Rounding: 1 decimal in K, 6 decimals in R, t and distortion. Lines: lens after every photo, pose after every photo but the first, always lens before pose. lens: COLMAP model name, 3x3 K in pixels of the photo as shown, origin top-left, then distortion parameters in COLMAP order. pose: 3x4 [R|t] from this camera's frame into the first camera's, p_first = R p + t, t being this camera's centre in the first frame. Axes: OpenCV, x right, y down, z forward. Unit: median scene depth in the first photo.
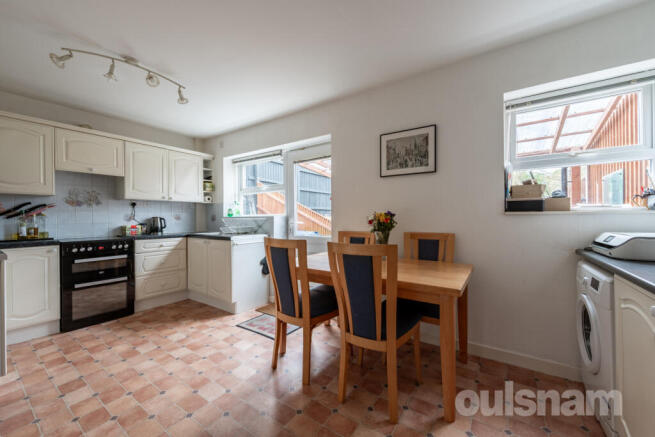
lens RADIAL K [[253.7, 0, 327.0], [0, 253.7, 217.9], [0, 0, 1]] dist [-0.006978, -0.000293]
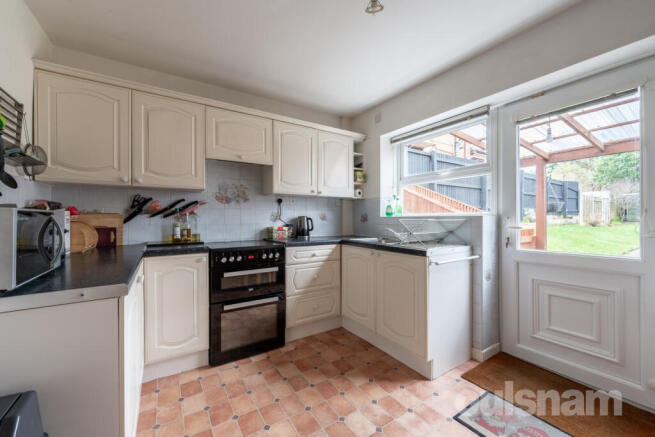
lens RADIAL K [[253.7, 0, 325.1], [0, 253.7, 218.0], [0, 0, 1]] dist [-0.006978, -0.000293]
pose [[0.919576, 0.005056, -0.392880, -0.348880], [-0.004693, 0.999987, 0.001885, -0.001026], [0.392884, 0.000111, 0.919588, 0.344558]]
